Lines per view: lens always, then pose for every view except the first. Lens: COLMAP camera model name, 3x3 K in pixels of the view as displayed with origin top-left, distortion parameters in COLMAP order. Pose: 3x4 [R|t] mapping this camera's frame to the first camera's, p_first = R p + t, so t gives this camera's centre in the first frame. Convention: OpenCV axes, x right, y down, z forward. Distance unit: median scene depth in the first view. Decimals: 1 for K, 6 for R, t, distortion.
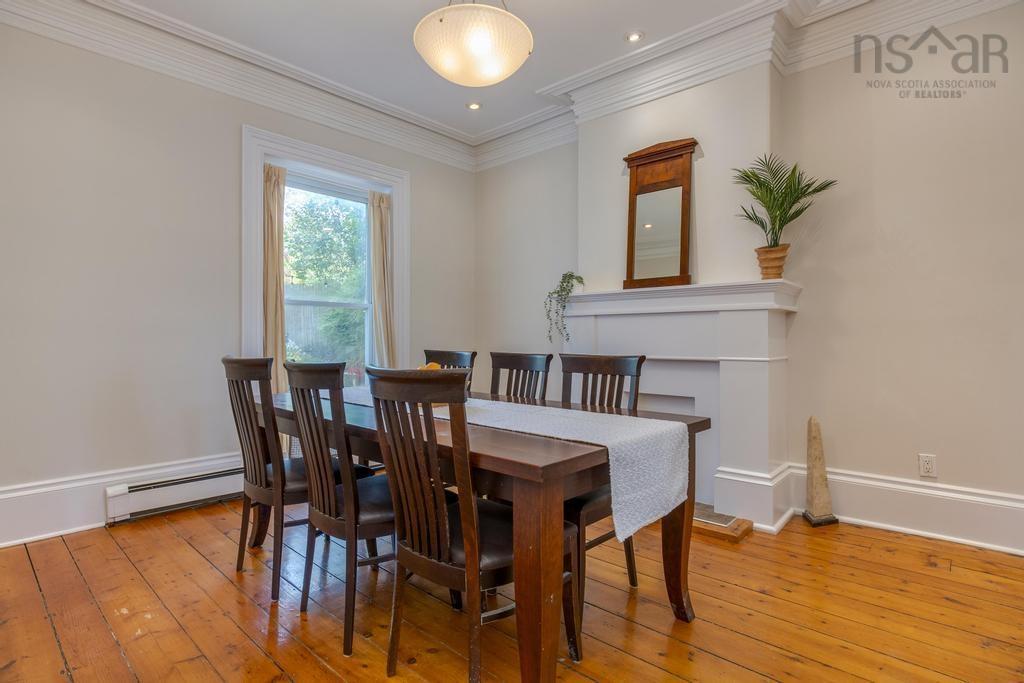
lens RADIAL K [[508.4, 0, 517.2], [0, 508.4, 342.3], [0, 0, 1]] dist [-0.002441, 0.001992]
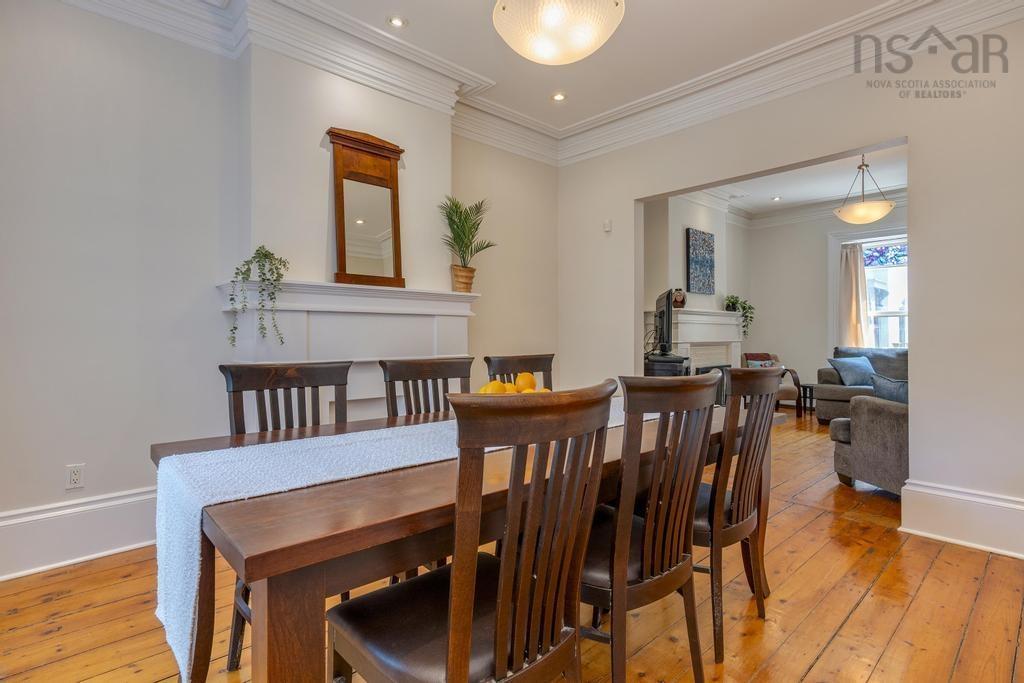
lens RADIAL K [[508.4, 0, 510.8], [0, 508.4, 335.0], [0, 0, 1]] dist [-0.002441, 0.001992]
pose [[0.092101, 0.007414, 0.995722, -0.627906], [0.015614, 0.999839, -0.008889, -0.005422], [-0.995627, 0.016366, 0.091970, 0.650478]]
